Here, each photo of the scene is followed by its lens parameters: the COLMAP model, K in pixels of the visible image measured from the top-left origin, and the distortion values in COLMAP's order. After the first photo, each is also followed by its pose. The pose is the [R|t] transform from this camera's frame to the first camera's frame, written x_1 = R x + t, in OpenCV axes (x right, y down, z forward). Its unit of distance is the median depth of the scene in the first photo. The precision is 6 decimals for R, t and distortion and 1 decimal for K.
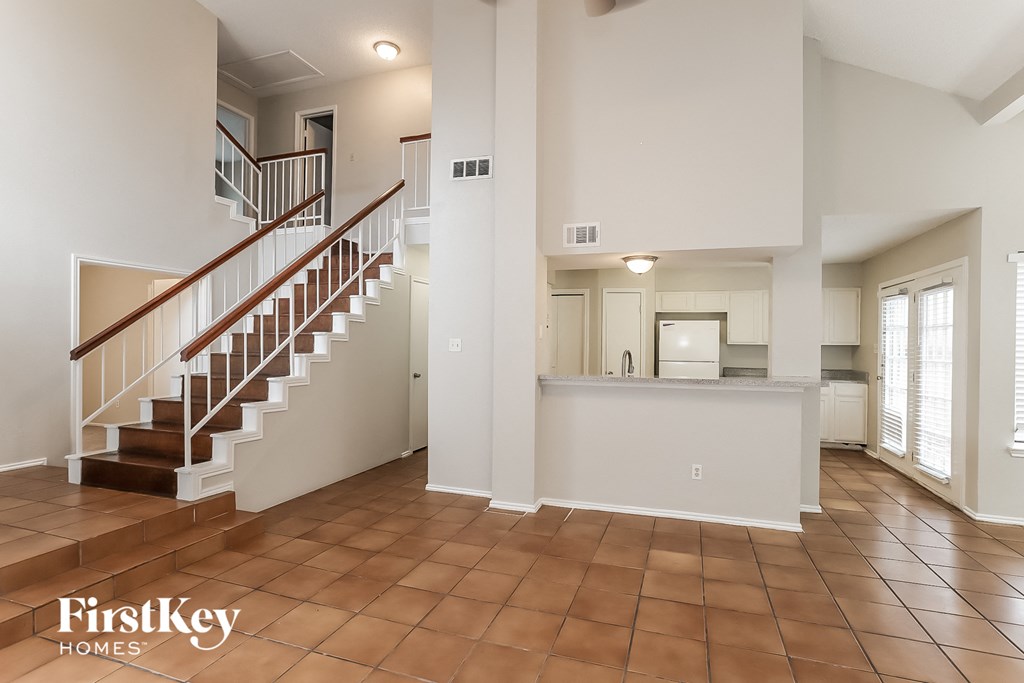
lens RADIAL K [[502.0, 0, 537.6], [0, 502.0, 343.8], [0, 0, 1]] dist [-0.029126, 0.005659]
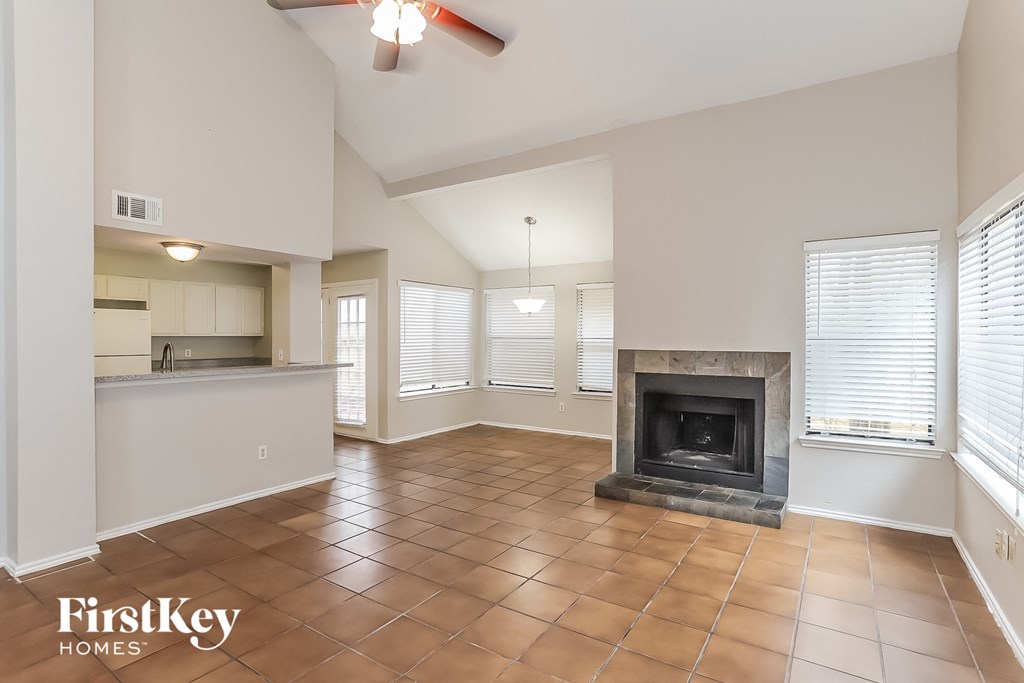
lens RADIAL K [[502.0, 0, 503.6], [0, 502.0, 337.5], [0, 0, 1]] dist [-0.029126, 0.005659]
pose [[0.279961, -0.010778, 0.959951, -0.570222], [0.004461, 0.999941, 0.009926, -0.005084], [-0.960001, 0.001504, 0.279993, 0.178353]]
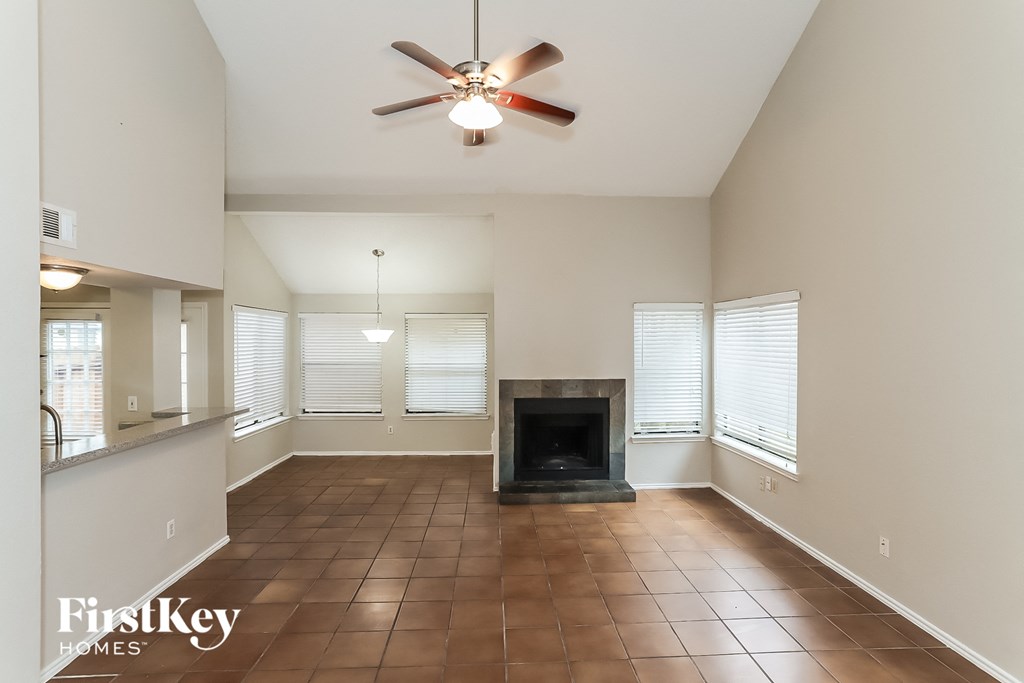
lens RADIAL K [[502.0, 0, 495.8], [0, 502.0, 347.1], [0, 0, 1]] dist [-0.029126, 0.005659]
pose [[-0.333966, -0.017476, 0.942423, -0.688506], [0.002413, 0.999809, 0.019395, -0.082554], [-0.942582, 0.008752, -0.333860, 0.727545]]
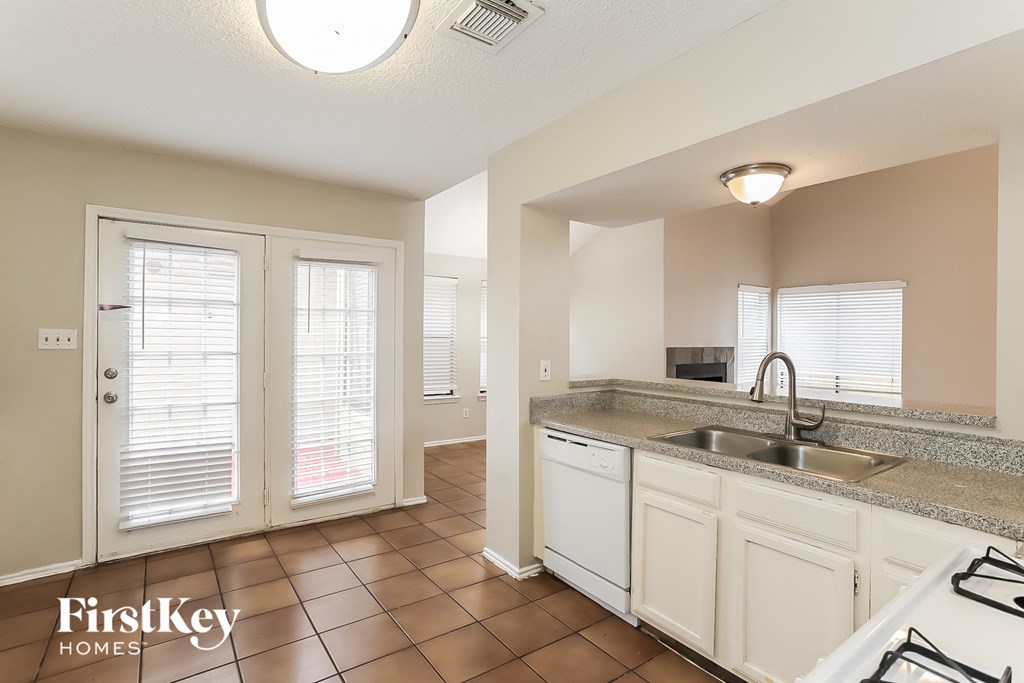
lens RADIAL K [[502.0, 0, 519.2], [0, 502.0, 334.9], [0, 0, 1]] dist [-0.029126, 0.005659]
pose [[-0.804484, -0.016198, 0.593754, 0.099335], [-0.014508, 0.999866, 0.007620, -0.007004], [-0.593797, -0.002484, -0.804611, 1.708041]]
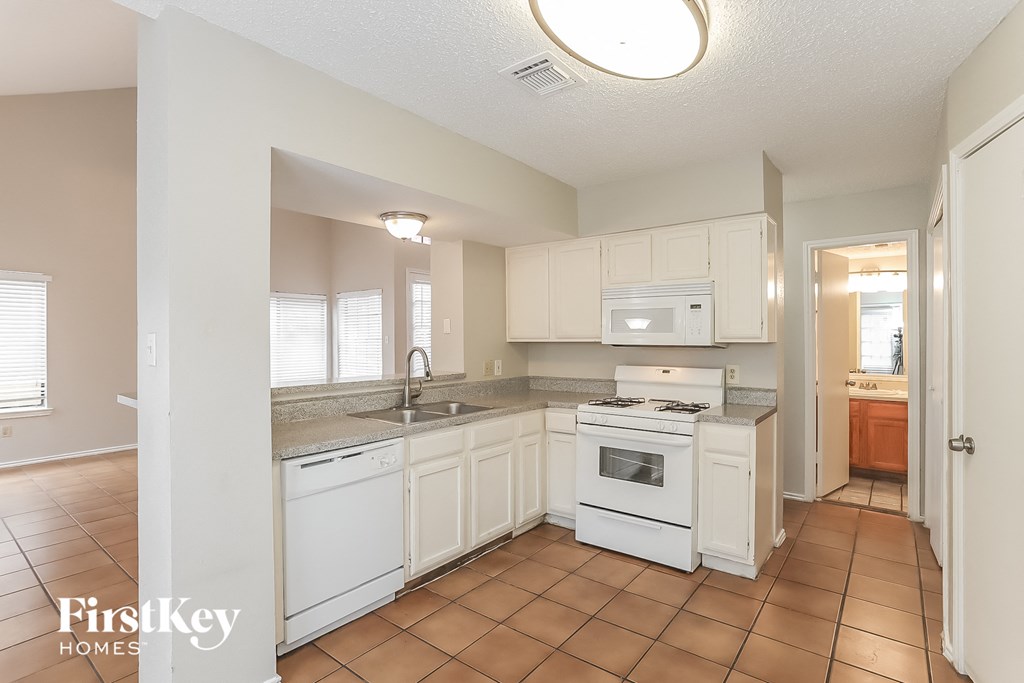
lens RADIAL K [[502.0, 0, 511.9], [0, 502.0, 340.5], [0, 0, 1]] dist [-0.029126, 0.005659]
pose [[-0.354988, -0.004839, -0.934858, 0.893645], [-0.004204, 0.999985, -0.003580, 0.003725], [0.934862, 0.002660, -0.355003, 1.525847]]
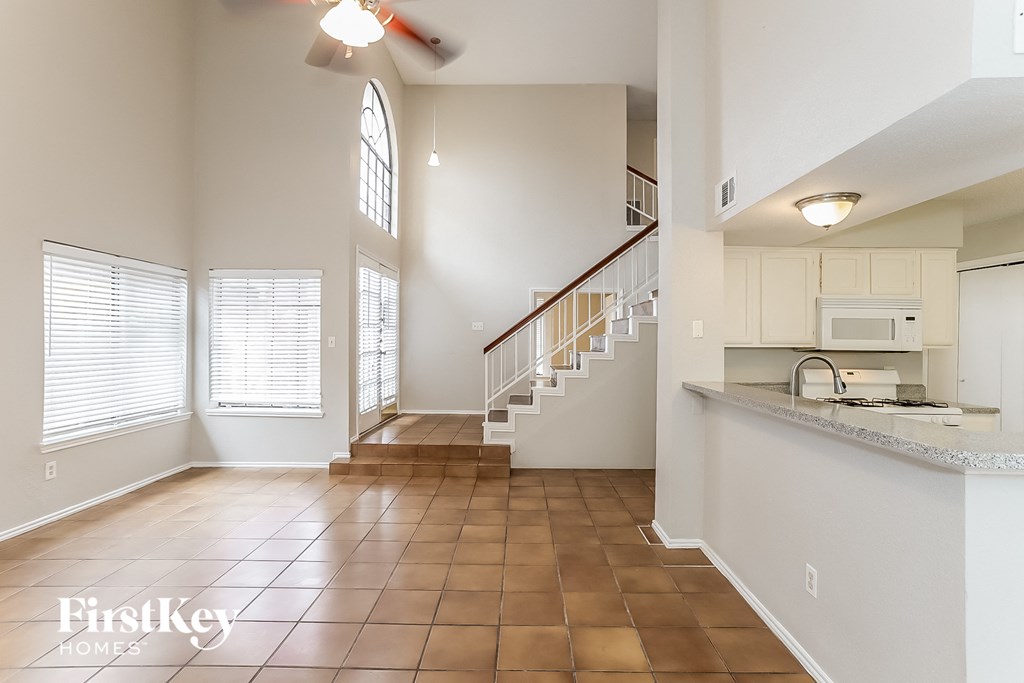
lens RADIAL K [[502.0, 0, 492.3], [0, 502.0, 339.9], [0, 0, 1]] dist [-0.029126, 0.005659]
pose [[0.283418, -0.002798, -0.958992, 0.725056], [-0.007126, 0.999962, -0.005023, -0.003419], [0.958970, 0.008257, 0.283387, 0.494130]]
